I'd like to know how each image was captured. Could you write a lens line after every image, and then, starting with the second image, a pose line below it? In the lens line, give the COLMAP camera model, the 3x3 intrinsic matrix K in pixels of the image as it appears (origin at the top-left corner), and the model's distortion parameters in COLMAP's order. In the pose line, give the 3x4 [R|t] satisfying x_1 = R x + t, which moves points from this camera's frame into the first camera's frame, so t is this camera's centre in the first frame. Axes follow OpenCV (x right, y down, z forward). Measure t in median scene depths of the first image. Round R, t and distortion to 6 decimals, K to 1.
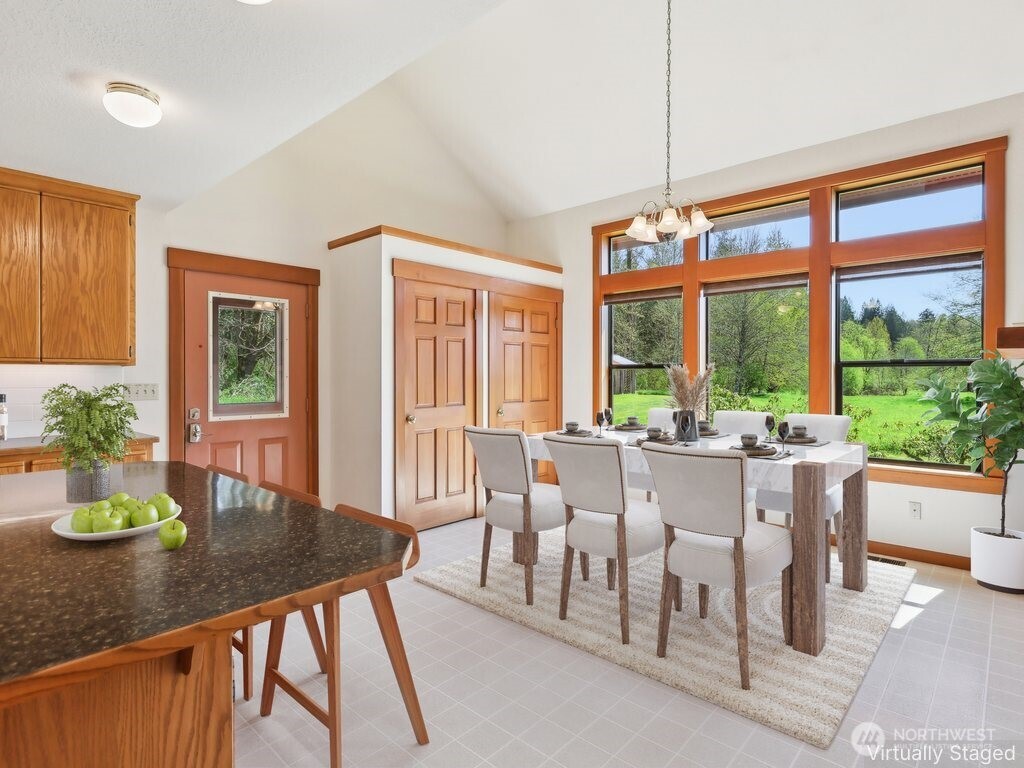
lens RADIAL K [[548.9, 0, 510.2], [0, 548.9, 377.2], [0, 0, 1]] dist [0.000977, 0.001726]
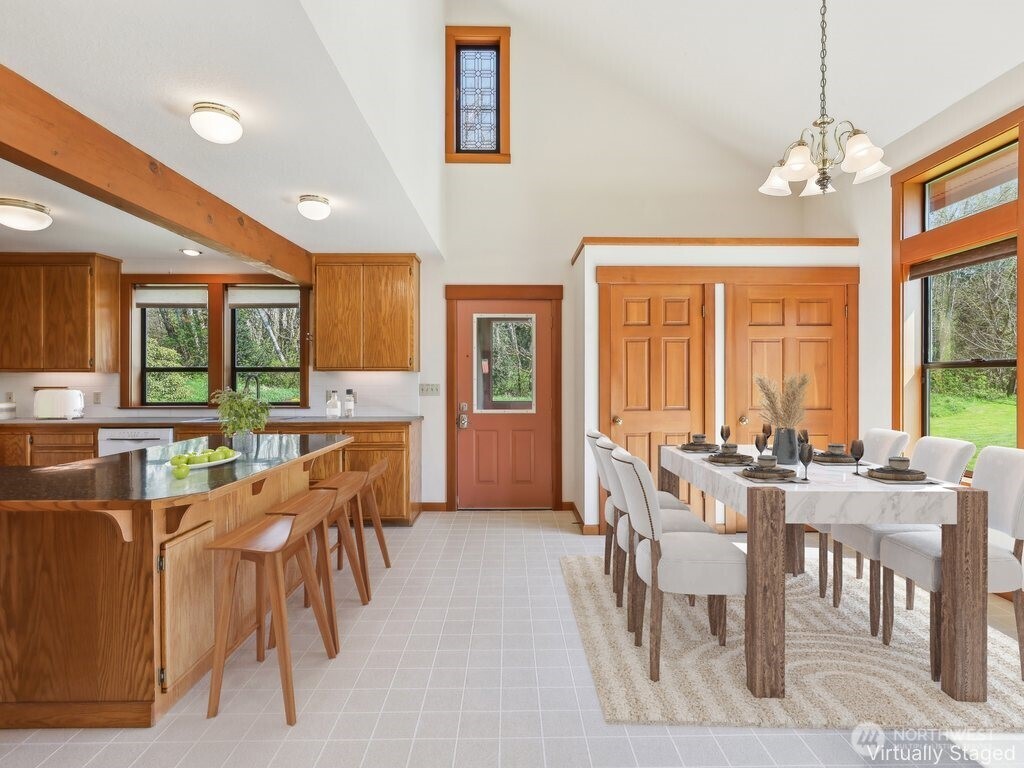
lens RADIAL K [[527.3, 0, 514.5], [0, 527.3, 379.0], [0, 0, 1]] dist [0.000445, 0.000841]
pose [[0.688488, 0.001614, -0.725246, 0.432871], [-0.002484, 0.999997, -0.000132, -0.000791], [0.725244, 0.001892, 0.688490, 0.200724]]
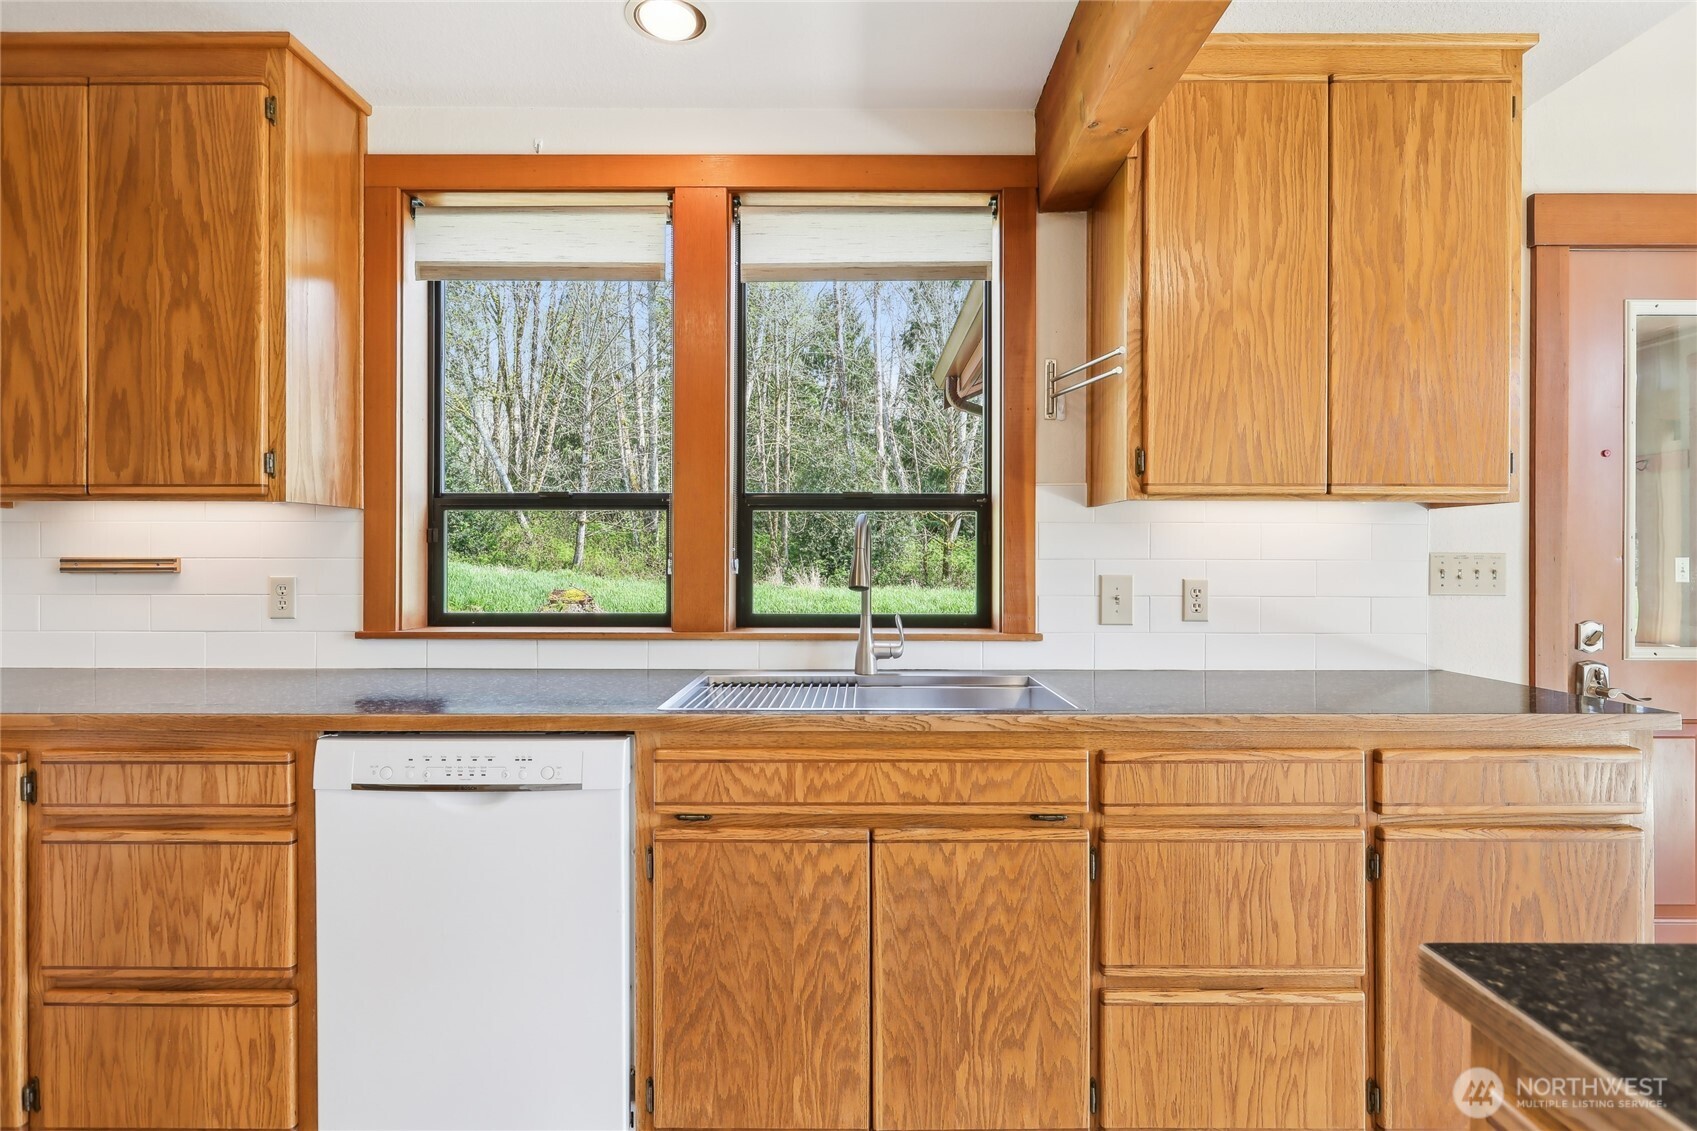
lens RADIAL K [[843.2, 0, 842.7], [0, 843.2, 551.3], [0, 0, 1]] dist [0.001918, 0.000498]
pose [[0.671696, 0.007241, -0.740792, -0.483472], [-0.006839, 0.999970, 0.003573, 0.010593], [0.740795, 0.002667, 0.671725, 0.243626]]
